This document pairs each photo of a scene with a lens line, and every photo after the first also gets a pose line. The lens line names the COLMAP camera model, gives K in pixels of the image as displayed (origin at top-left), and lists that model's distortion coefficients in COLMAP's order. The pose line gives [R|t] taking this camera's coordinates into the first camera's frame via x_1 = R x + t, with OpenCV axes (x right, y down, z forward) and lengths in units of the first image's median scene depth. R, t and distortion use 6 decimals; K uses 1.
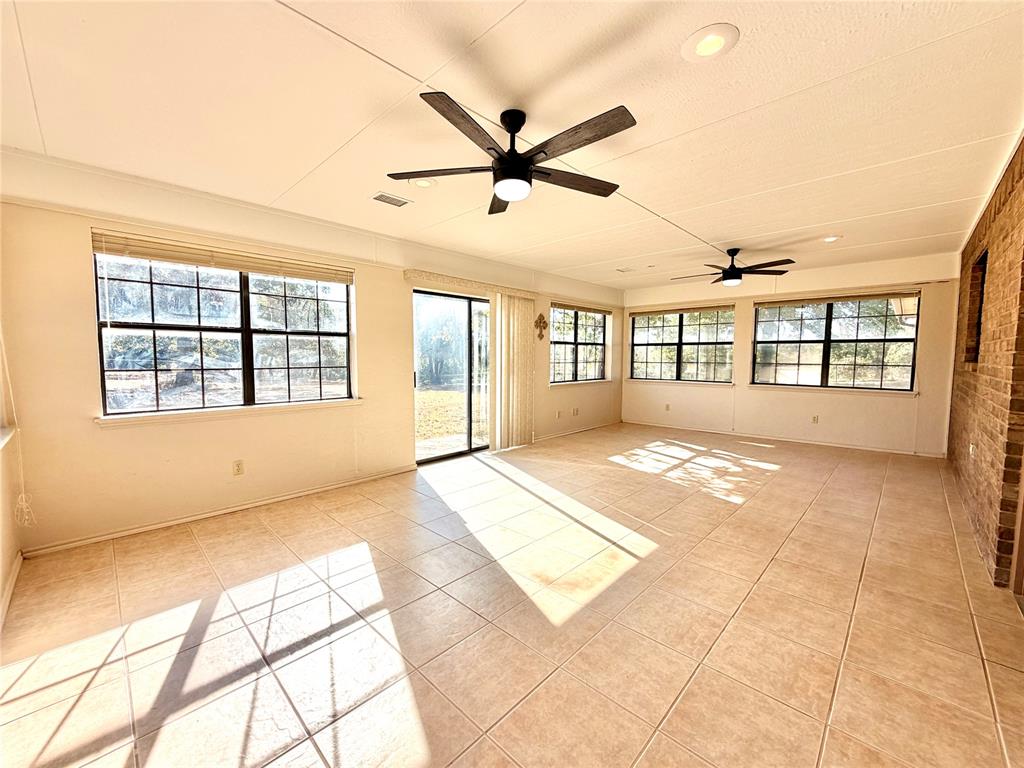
lens RADIAL K [[414.9, 0, 511.8], [0, 414.9, 385.9], [0, 0, 1]] dist [0.000488, 0.000124]
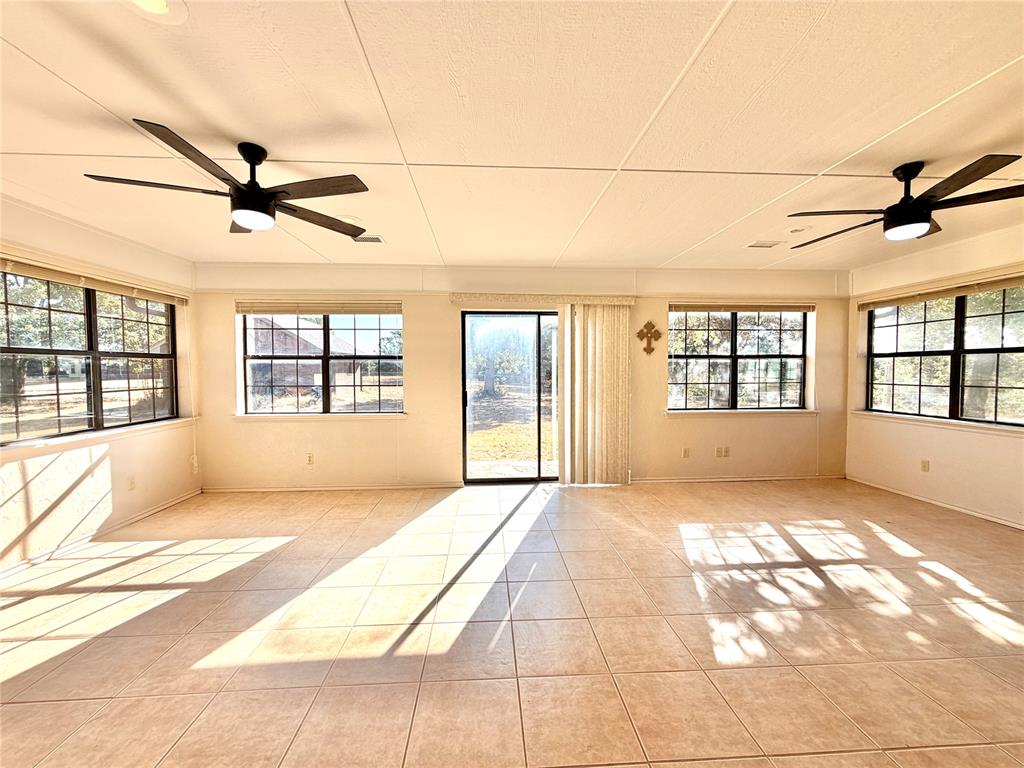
lens RADIAL K [[414.9, 0, 510.4], [0, 414.9, 383.8], [0, 0, 1]] dist [0.000488, 0.000124]
pose [[0.733251, 0.017607, -0.679730, 0.449053], [-0.044512, 0.998763, -0.022146, -0.028373], [0.678500, 0.046495, 0.733128, 0.269132]]
